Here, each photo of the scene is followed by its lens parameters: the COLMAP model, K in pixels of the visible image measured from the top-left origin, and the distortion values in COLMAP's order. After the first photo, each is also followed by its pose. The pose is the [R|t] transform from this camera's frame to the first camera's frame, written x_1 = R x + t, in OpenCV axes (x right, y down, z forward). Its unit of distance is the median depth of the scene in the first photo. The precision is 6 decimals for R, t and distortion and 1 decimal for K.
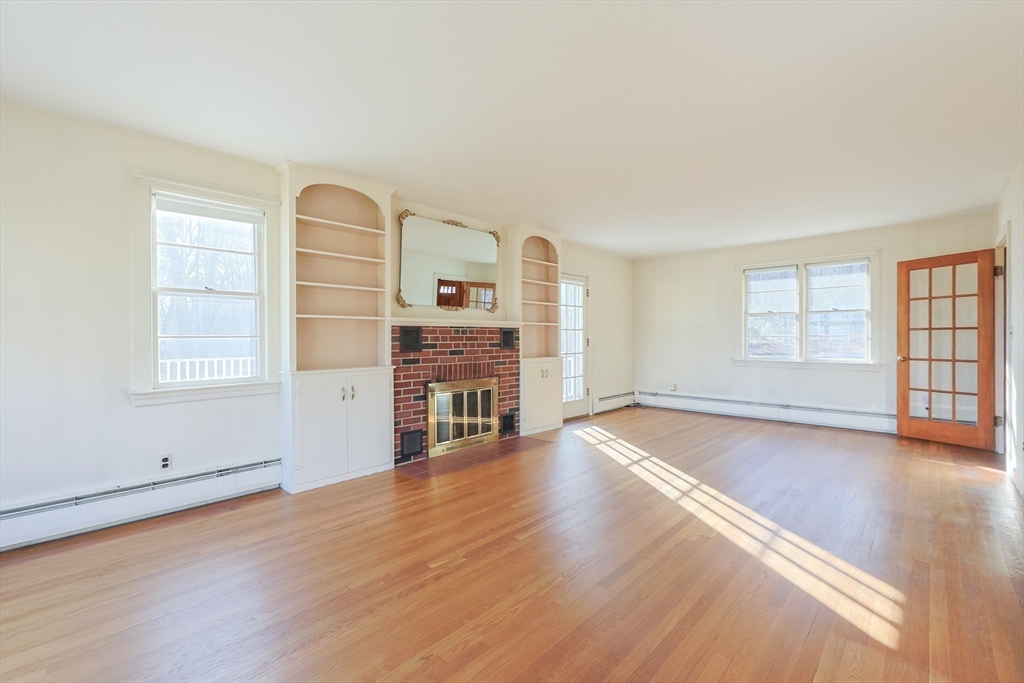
lens RADIAL K [[440.2, 0, 513.5], [0, 440.2, 336.3], [0, 0, 1]] dist [-0.002325, 0.000210]
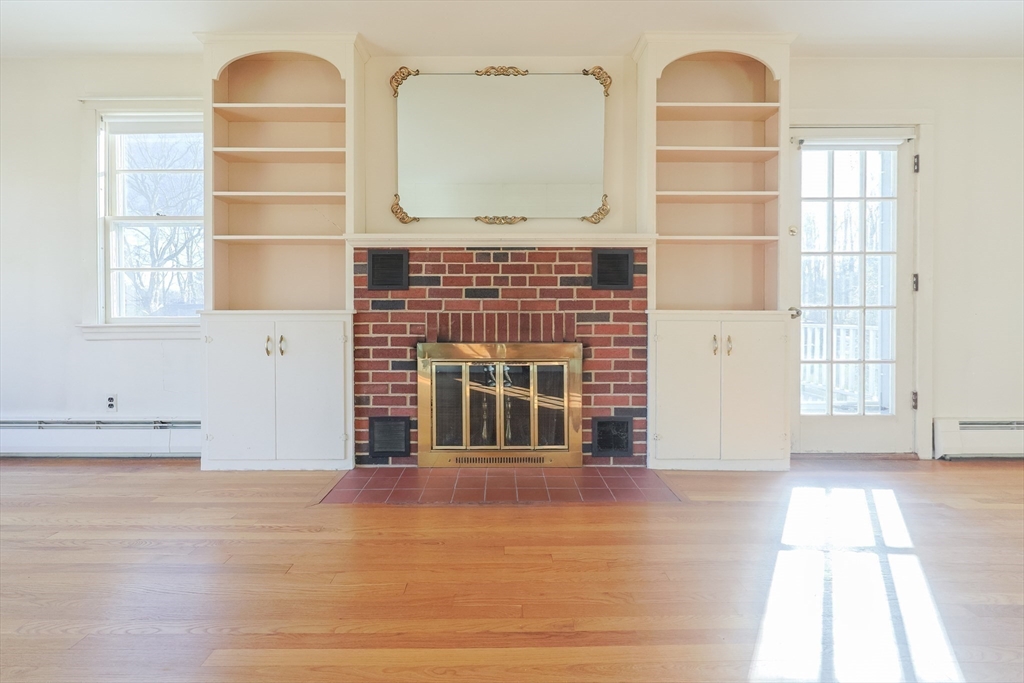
lens RADIAL K [[443.0, 0, 513.2], [0, 443.0, 313.8], [0, 0, 1]] dist [-0.002508, -0.000133]
pose [[0.683617, 0.004560, -0.729827, 0.324145], [0.000037, 0.999980, 0.006282, 0.061727], [0.729841, -0.004321, 0.683603, 0.659411]]
